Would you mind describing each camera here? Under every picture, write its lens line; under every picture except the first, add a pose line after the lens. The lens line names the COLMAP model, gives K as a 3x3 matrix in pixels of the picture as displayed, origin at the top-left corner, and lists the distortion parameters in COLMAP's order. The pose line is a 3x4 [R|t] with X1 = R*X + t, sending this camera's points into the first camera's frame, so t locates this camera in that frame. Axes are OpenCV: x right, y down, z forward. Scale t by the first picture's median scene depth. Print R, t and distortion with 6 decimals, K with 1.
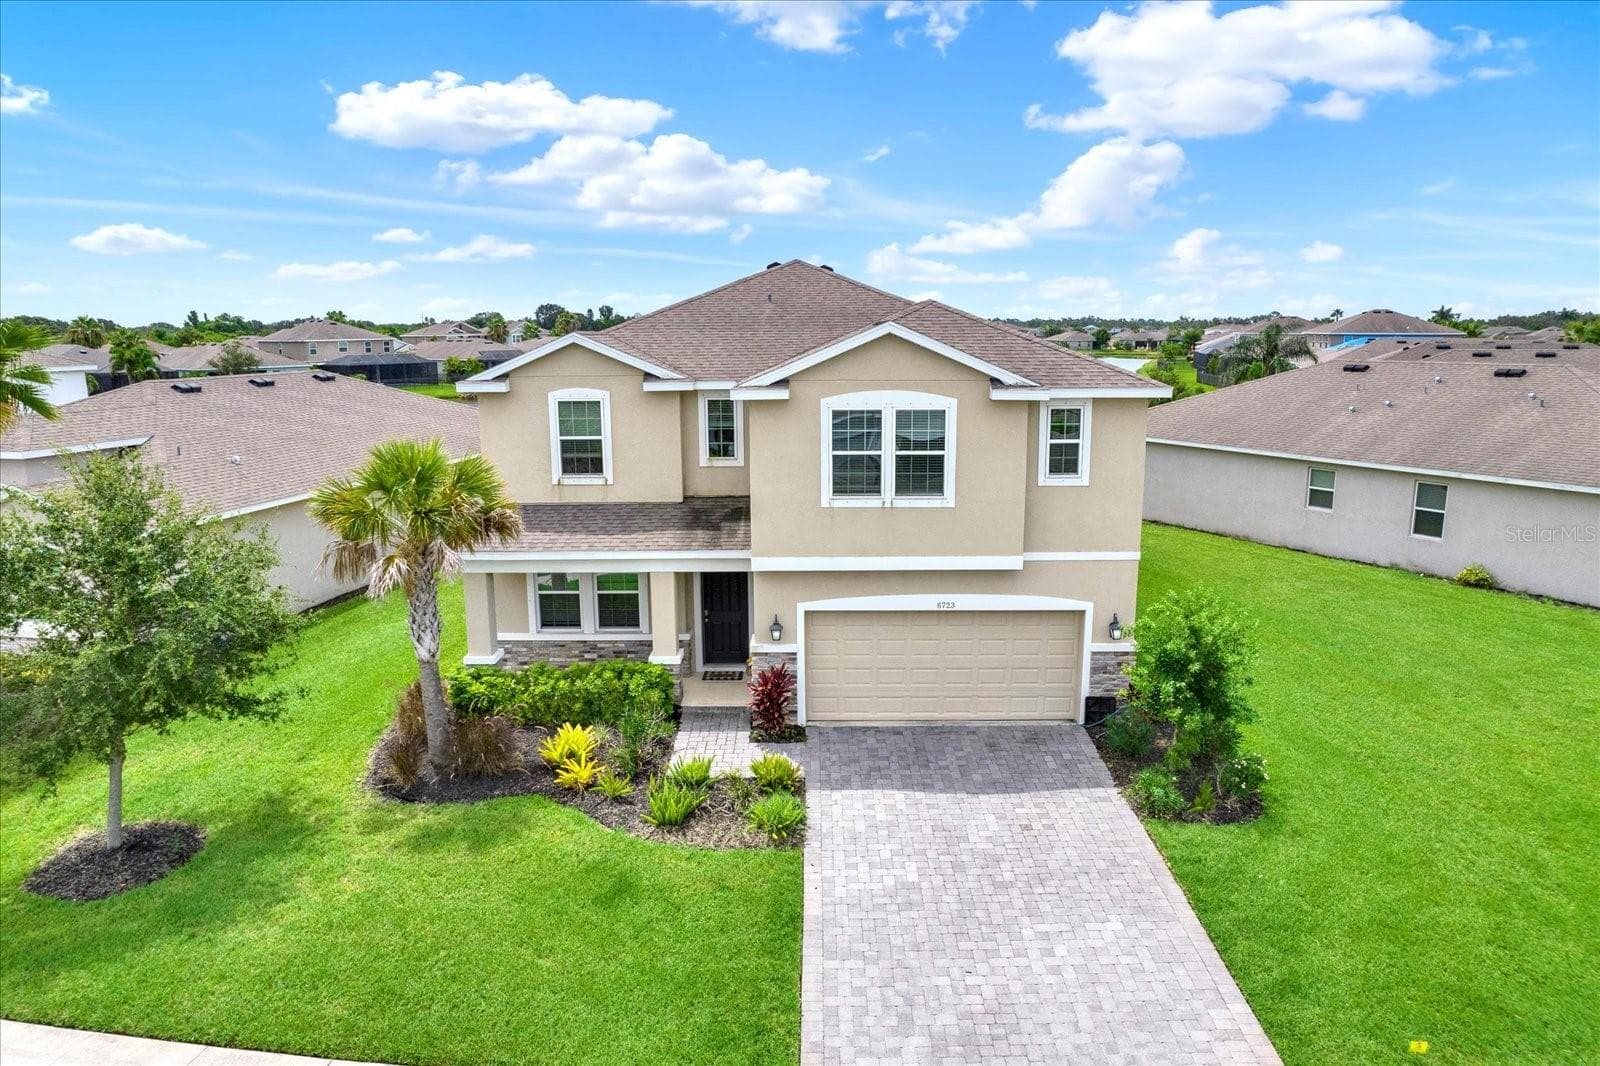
lens RADIAL K [[1046.9, 0, 810.7], [0, 1046.9, 534.6], [0, 0, 1]] dist [-0.033217, 0.001546]
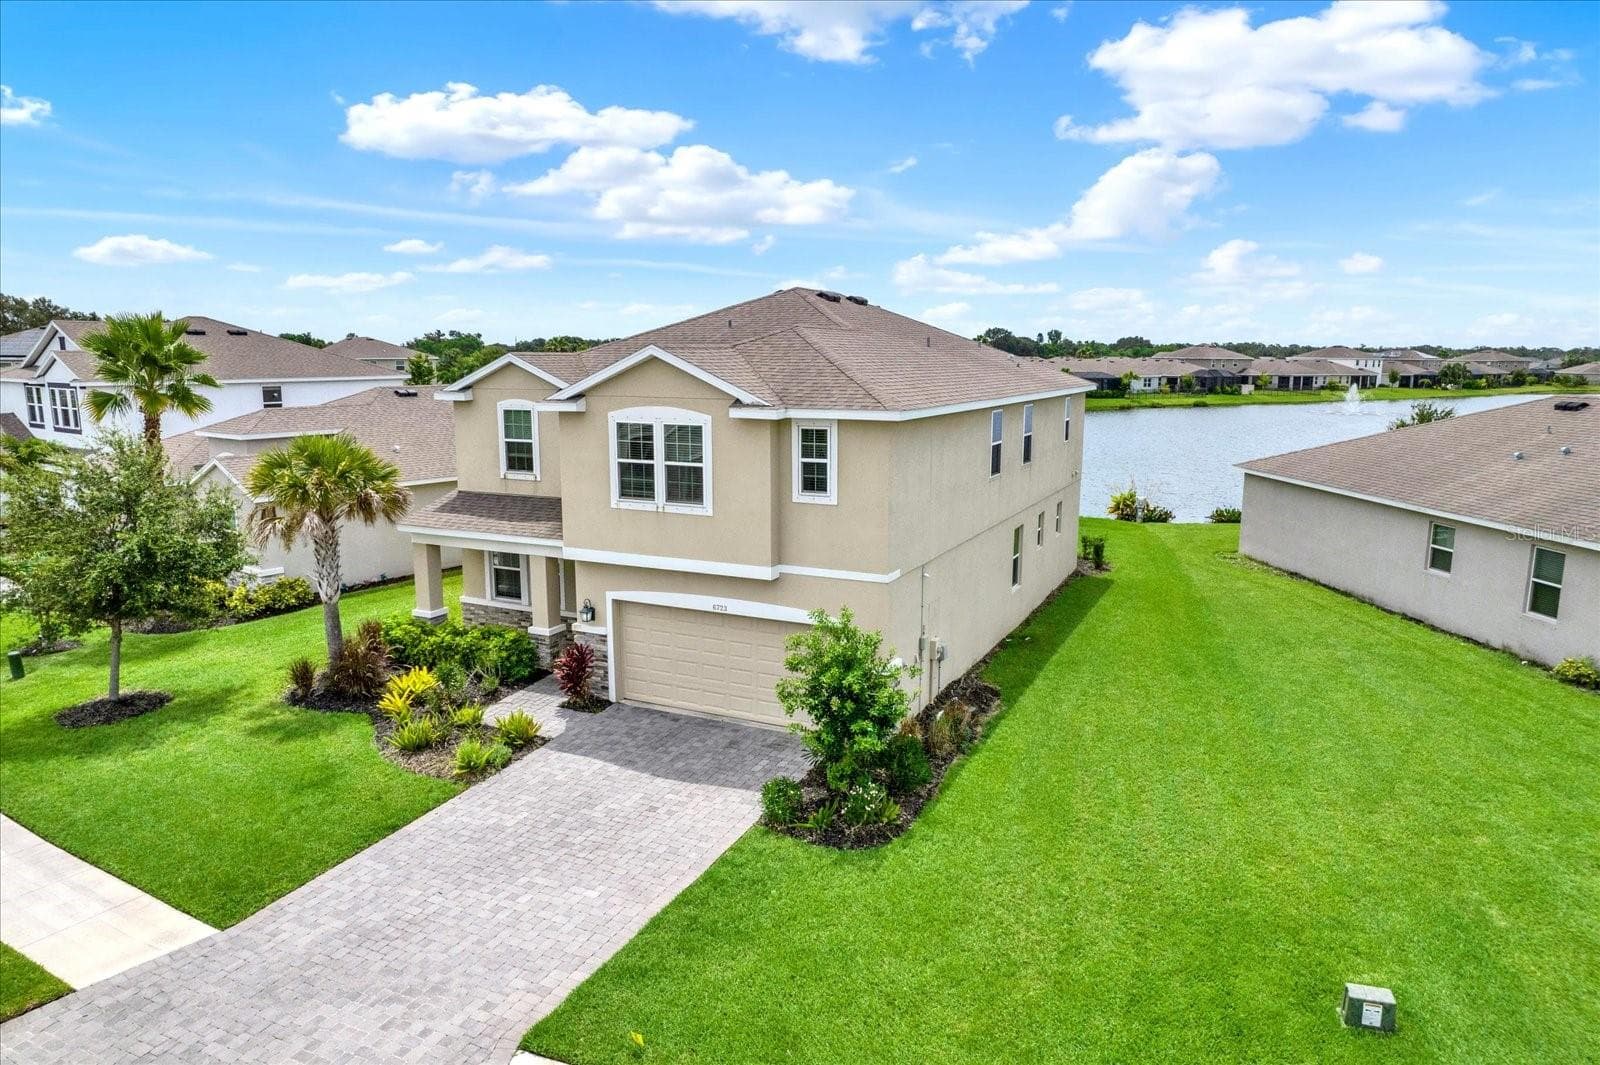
lens RADIAL K [[1046.9, 0, 810.7], [0, 1046.9, 534.1], [0, 0, 1]] dist [-0.033217, 0.001546]
pose [[0.904287, 0.080270, -0.419312, 0.671932], [-0.089809, 0.995954, -0.003023, -0.013307], [0.417373, 0.040392, 0.907837, 0.060383]]
